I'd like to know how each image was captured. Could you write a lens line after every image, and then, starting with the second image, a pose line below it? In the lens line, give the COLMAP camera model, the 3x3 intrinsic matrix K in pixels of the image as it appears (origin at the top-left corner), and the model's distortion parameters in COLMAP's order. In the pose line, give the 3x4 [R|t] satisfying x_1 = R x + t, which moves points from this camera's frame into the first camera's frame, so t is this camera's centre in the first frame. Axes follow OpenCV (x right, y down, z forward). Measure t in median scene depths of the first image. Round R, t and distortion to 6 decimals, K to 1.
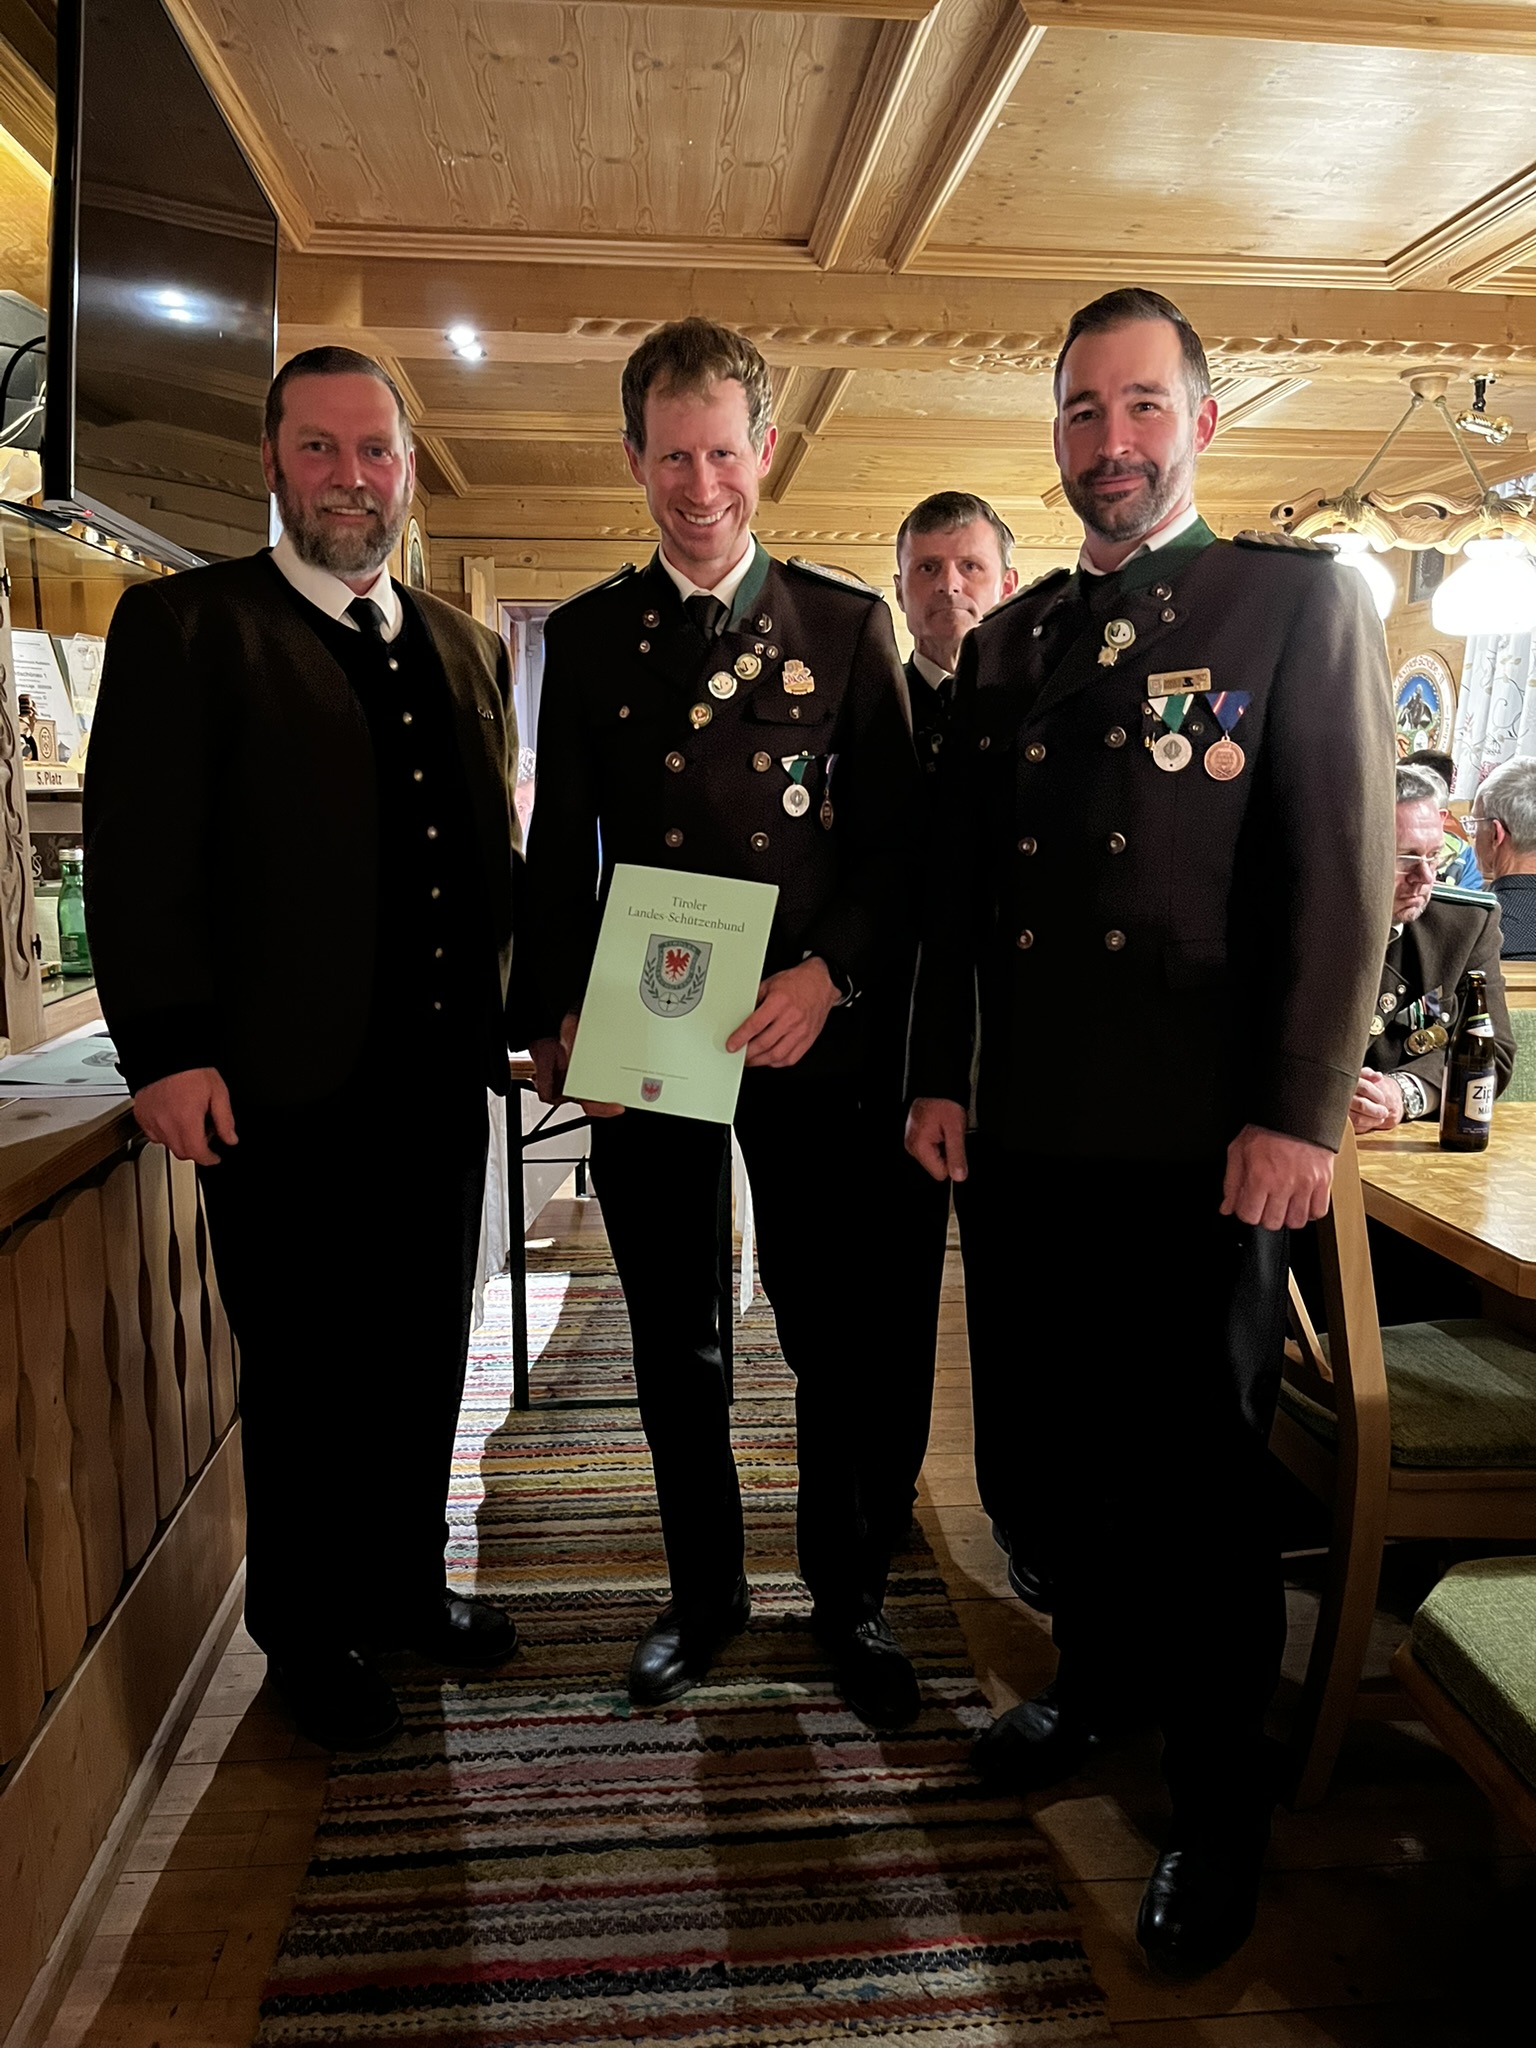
lens RADIAL K [[1552.0, 0, 784.6], [0, 1552.0, 1042.2], [0, 0, 1]] dist [0.074131, -0.101640]
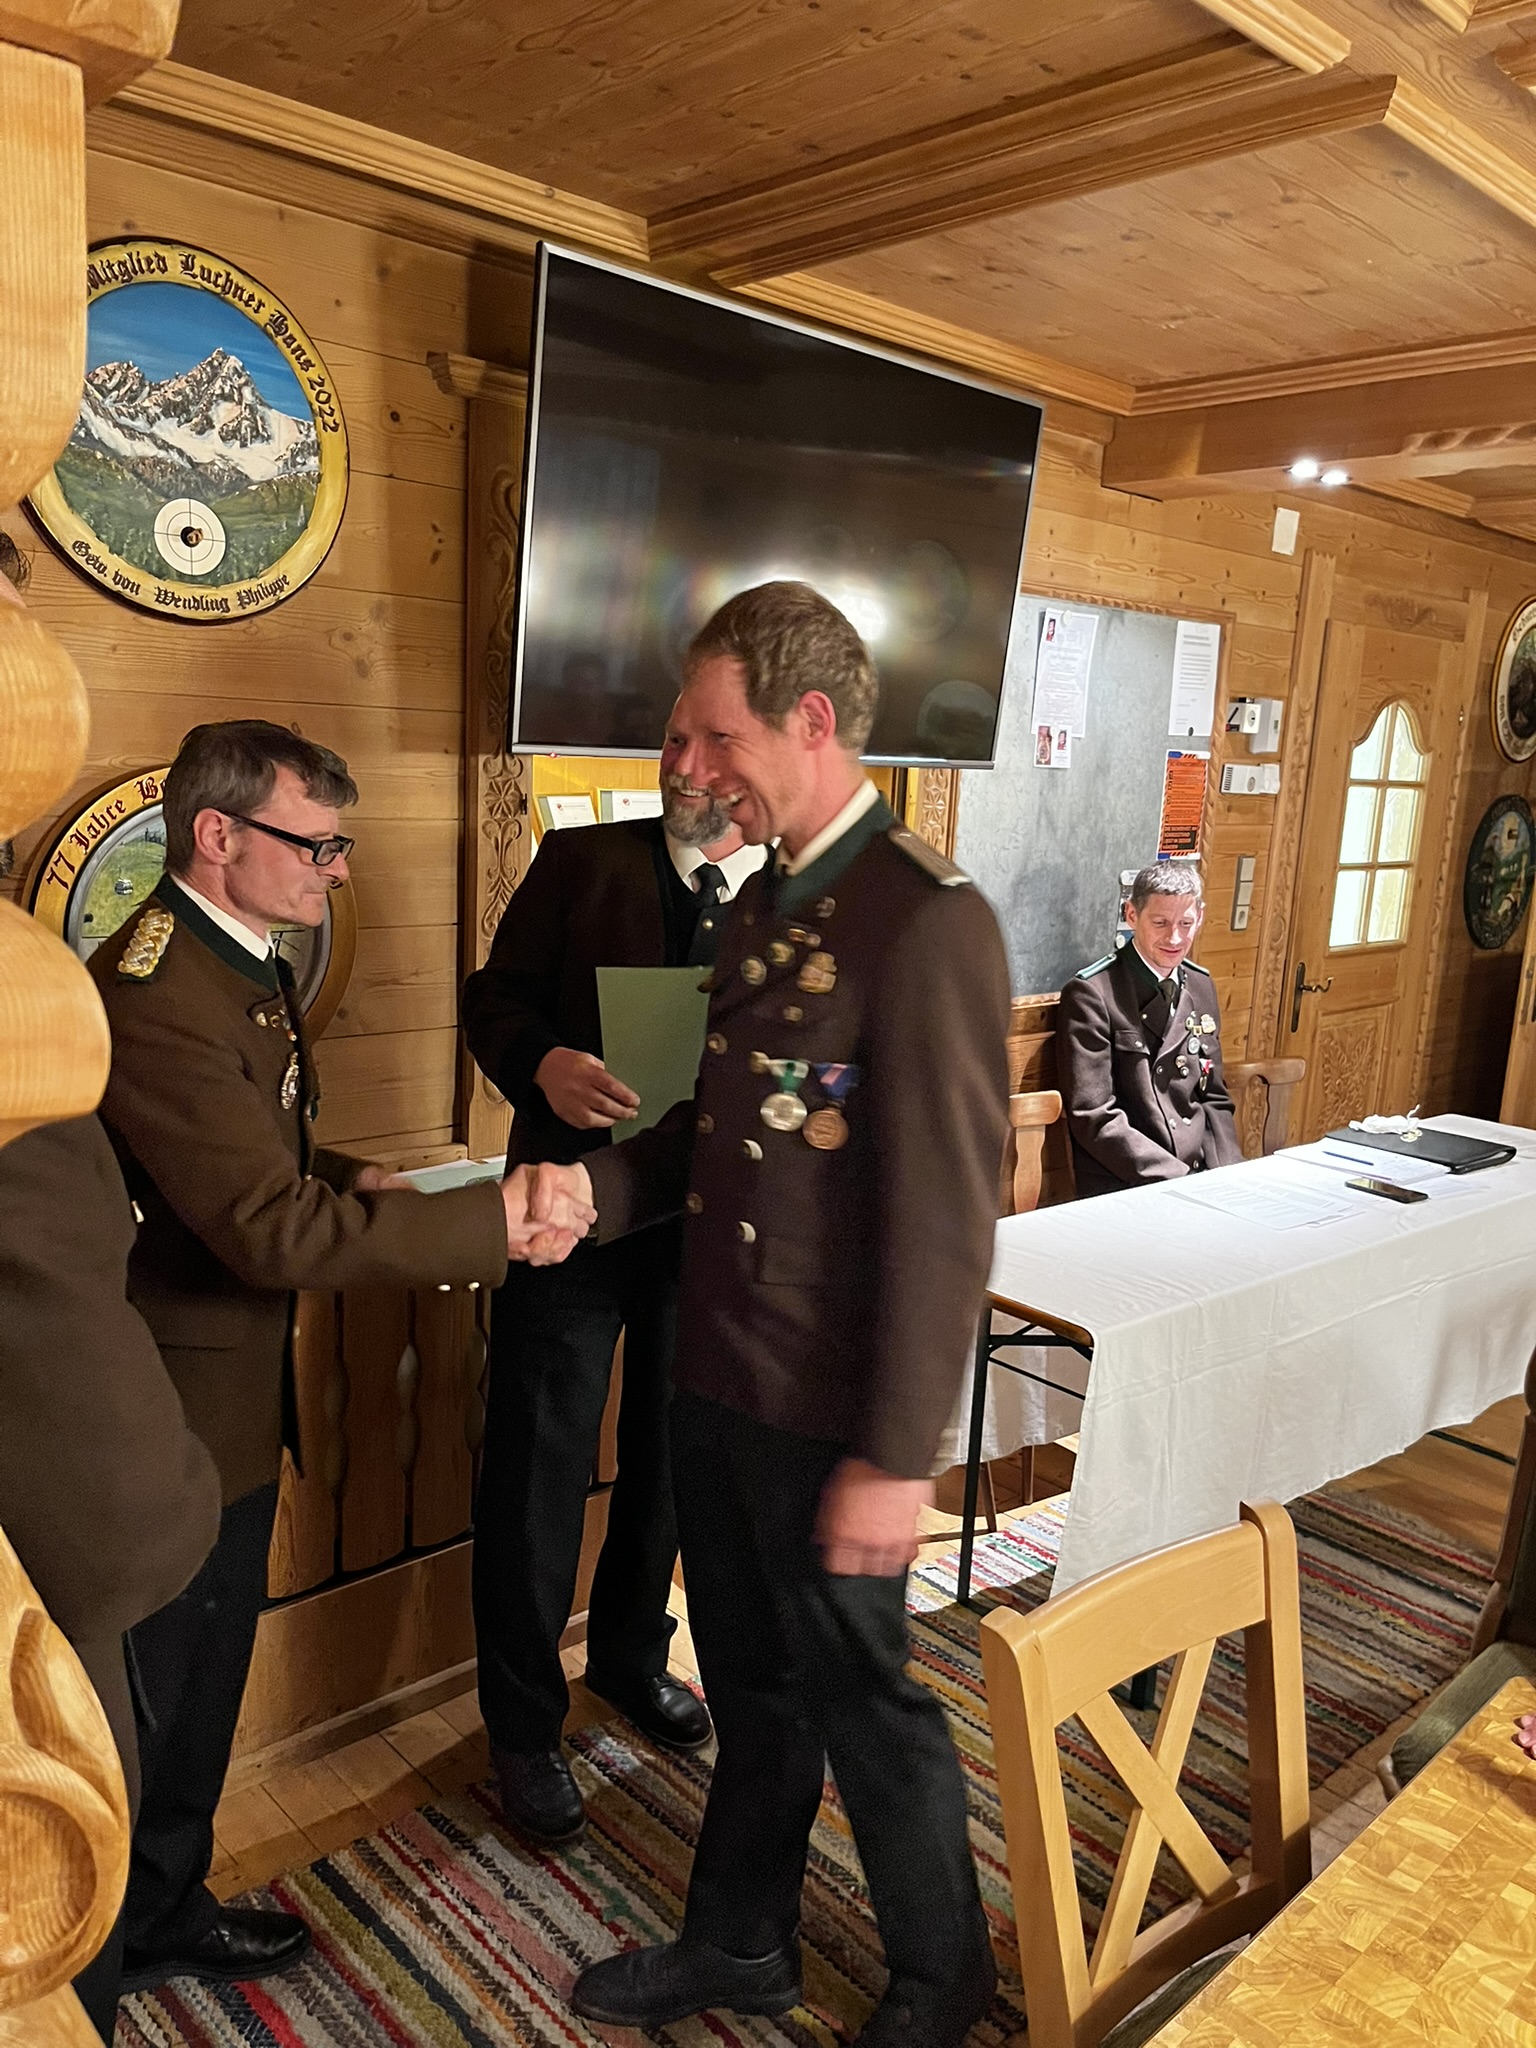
lens RADIAL K [[1552.0, 0, 750.3], [0, 1552.0, 1038.5], [0, 0, 1]] dist [0.074131, -0.101640]
pose [[0.604202, 0.174695, -0.777445, 0.467693], [-0.181576, 0.980187, 0.079137, -0.171108], [0.775867, 0.093350, 0.623952, 0.257533]]
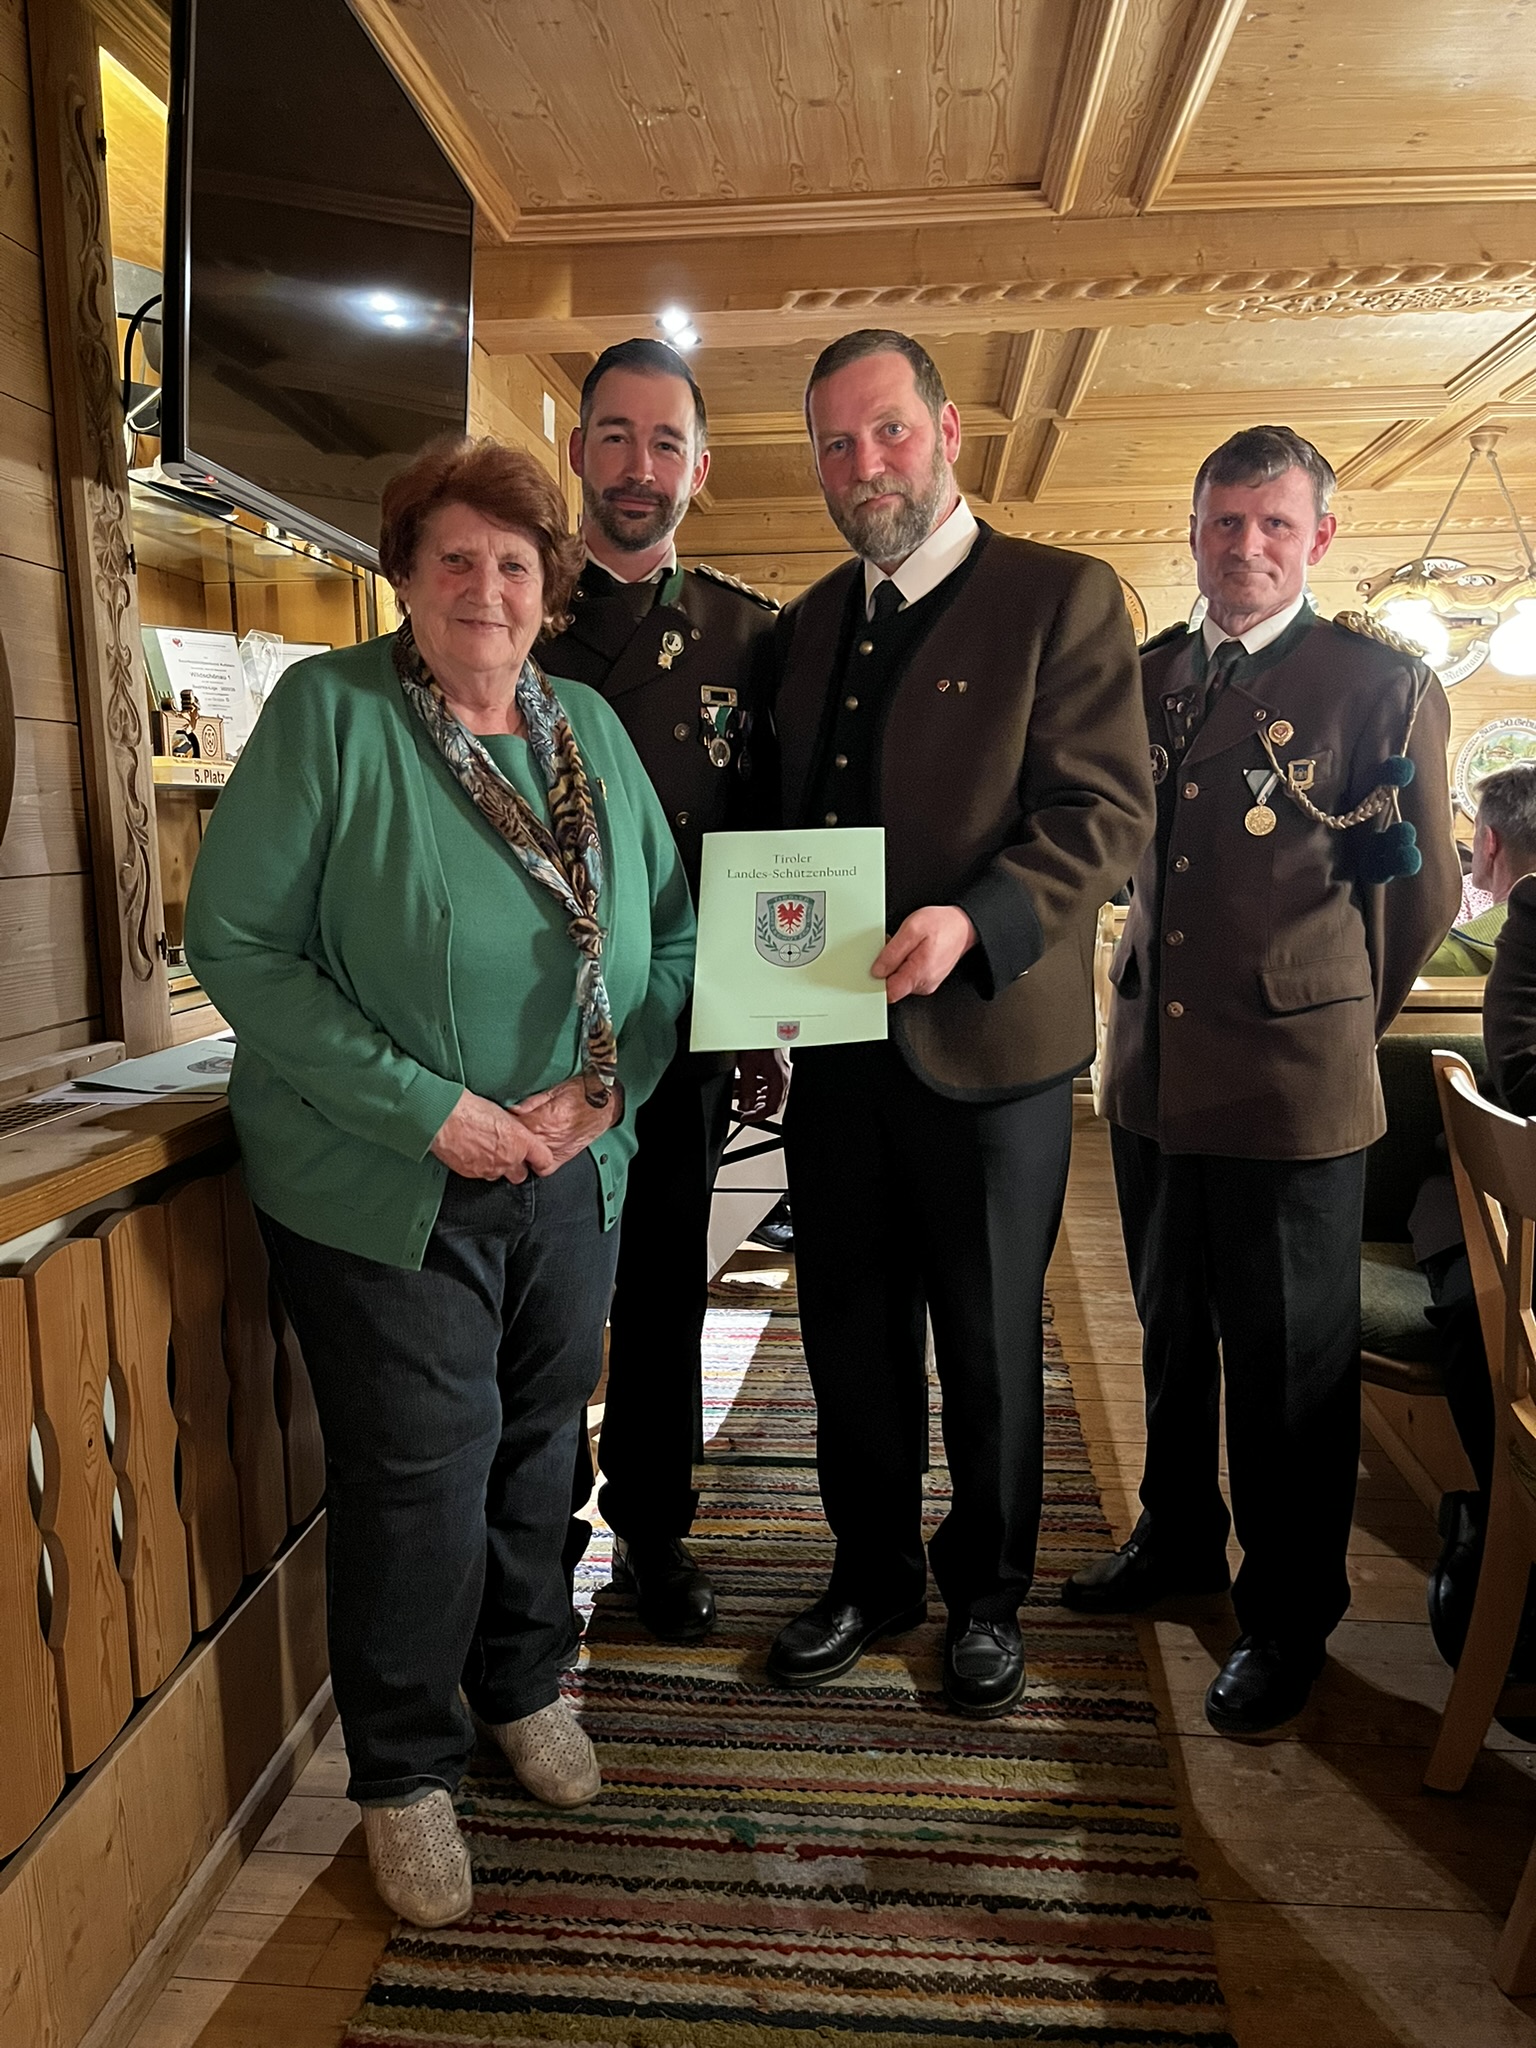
lens RADIAL K [[1552.0, 0, 775.7], [0, 1552.0, 1042.2], [0, 0, 1]] dist [0.074131, -0.101640]
pose [[0.983042, 0.011936, -0.182994, 0.043327], [-0.015907, 0.999668, -0.020248, 0.007404], [0.182692, 0.022815, 0.982905, 0.107811]]
